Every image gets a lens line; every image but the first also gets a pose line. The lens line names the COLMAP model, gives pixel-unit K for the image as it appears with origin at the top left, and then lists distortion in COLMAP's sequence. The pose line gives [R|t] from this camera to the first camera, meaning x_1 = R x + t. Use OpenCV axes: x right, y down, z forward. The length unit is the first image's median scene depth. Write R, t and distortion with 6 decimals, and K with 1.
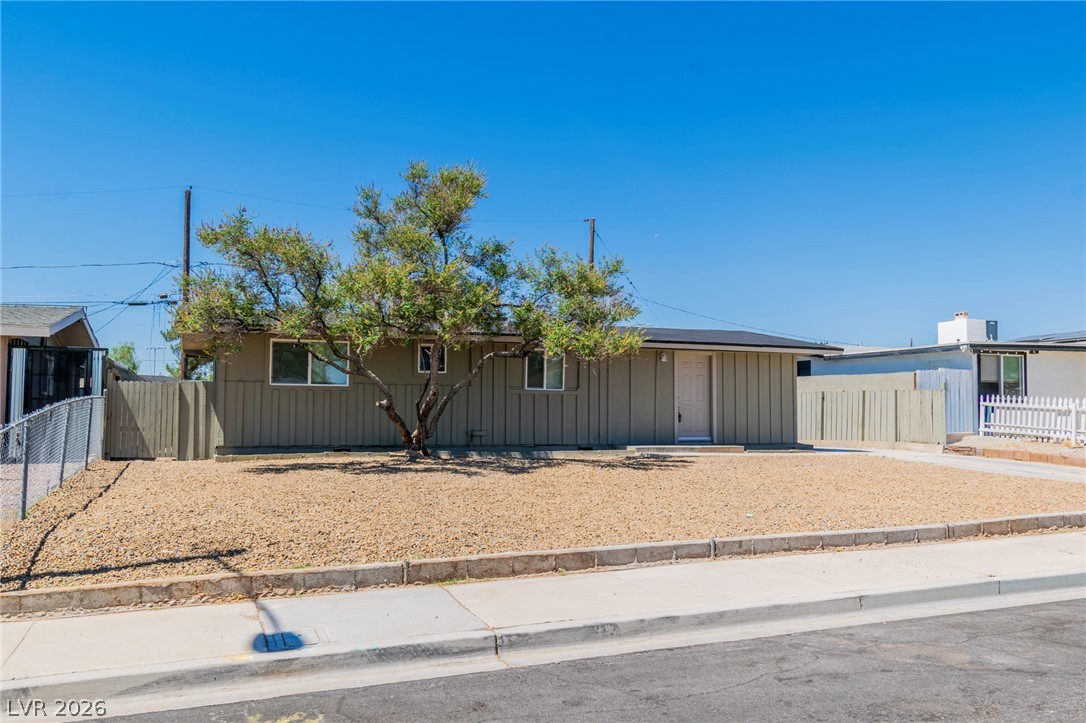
lens RADIAL K [[893.8, 0, 543.0], [0, 893.8, 361.5], [0, 0, 1]] dist [0.002583, -0.003034]
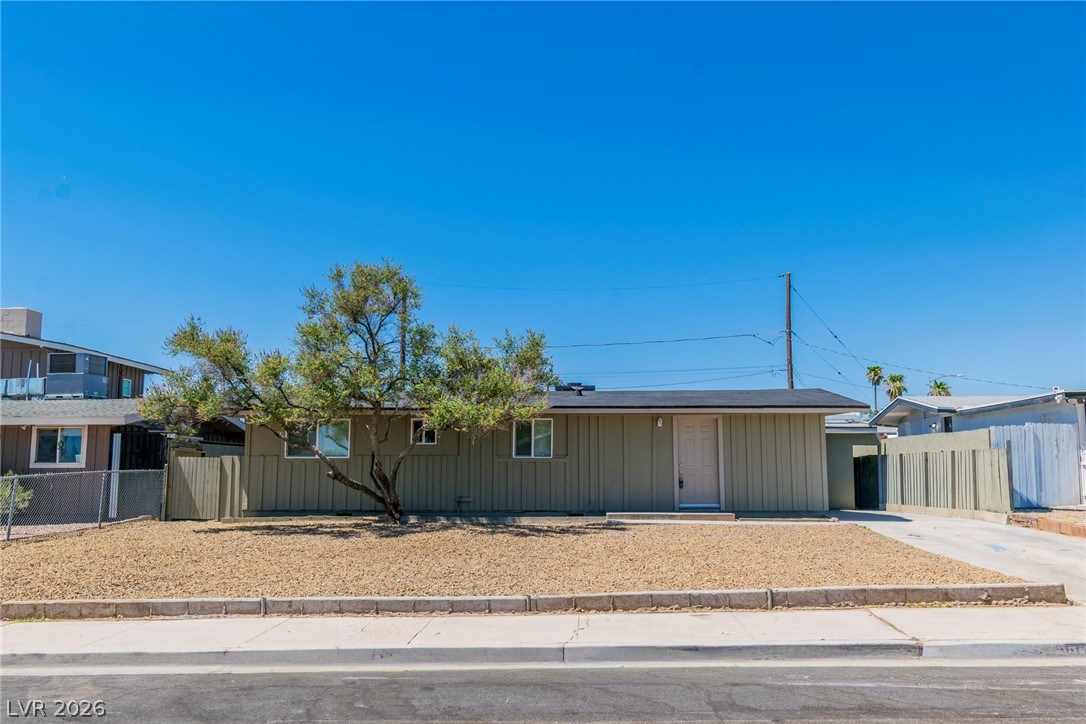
lens RADIAL K [[893.8, 0, 543.0], [0, 893.8, 362.0], [0, 0, 1]] dist [0.002583, -0.003034]
pose [[0.912594, -0.059283, -0.404547, 0.498752], [0.031214, 0.996647, -0.075637, -0.000526], [0.407674, 0.056398, 0.911384, 0.051662]]
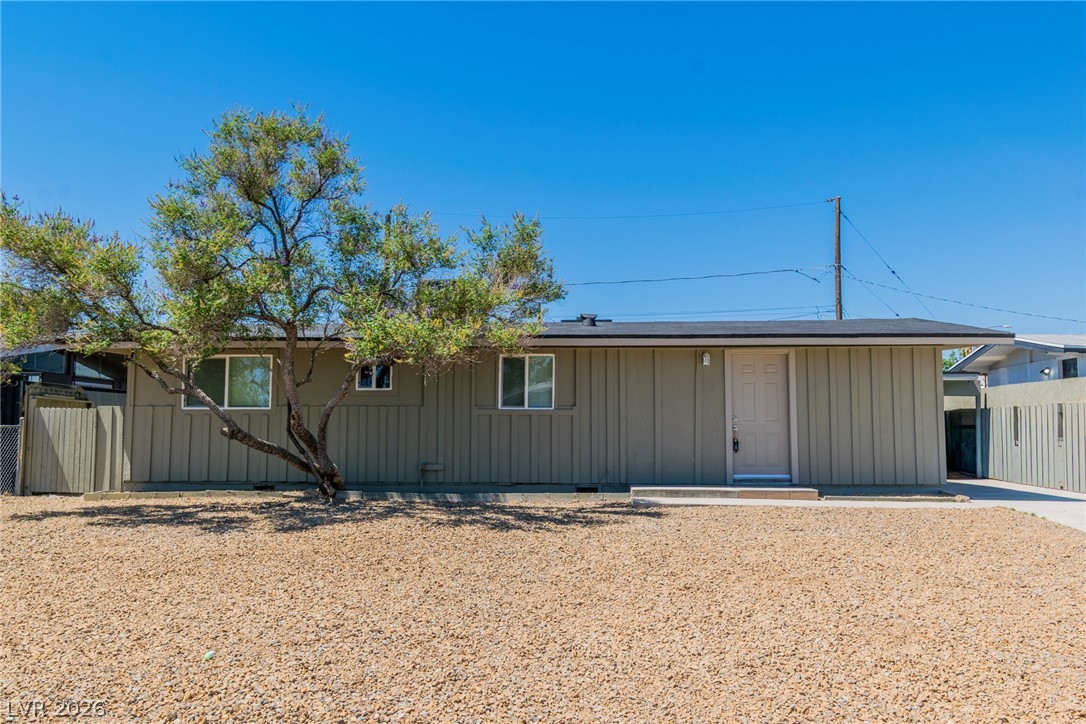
lens RADIAL K [[893.8, 0, 543.0], [0, 893.8, 362.0], [0, 0, 1]] dist [0.002583, -0.003034]
pose [[0.907493, -0.040024, -0.418156, 0.368492], [0.030085, 0.999087, -0.030337, 0.017593], [0.418989, 0.014951, 0.907868, 0.372557]]
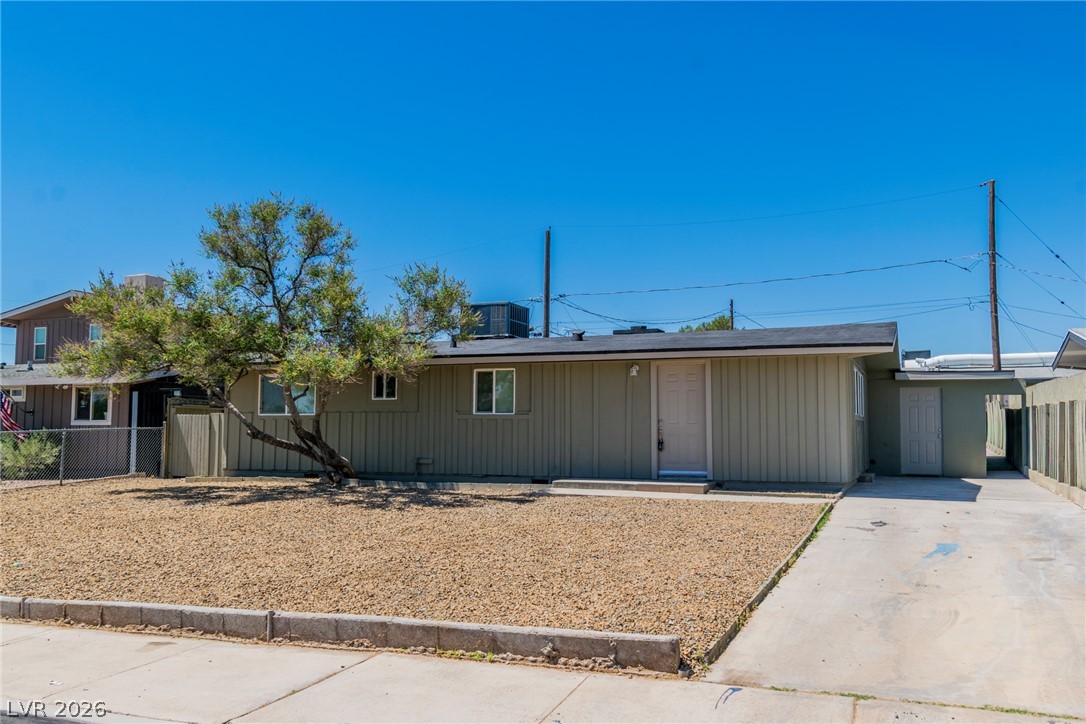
lens RADIAL K [[900.3, 0, 543.0], [0, 900.3, 362.0], [0, 0, 1]] dist [0.001097, 0.001700]
pose [[0.727729, -0.056146, -0.683563, 0.745064], [0.044818, 0.998406, -0.034293, 0.014230], [0.684399, -0.005680, 0.729085, 0.419940]]
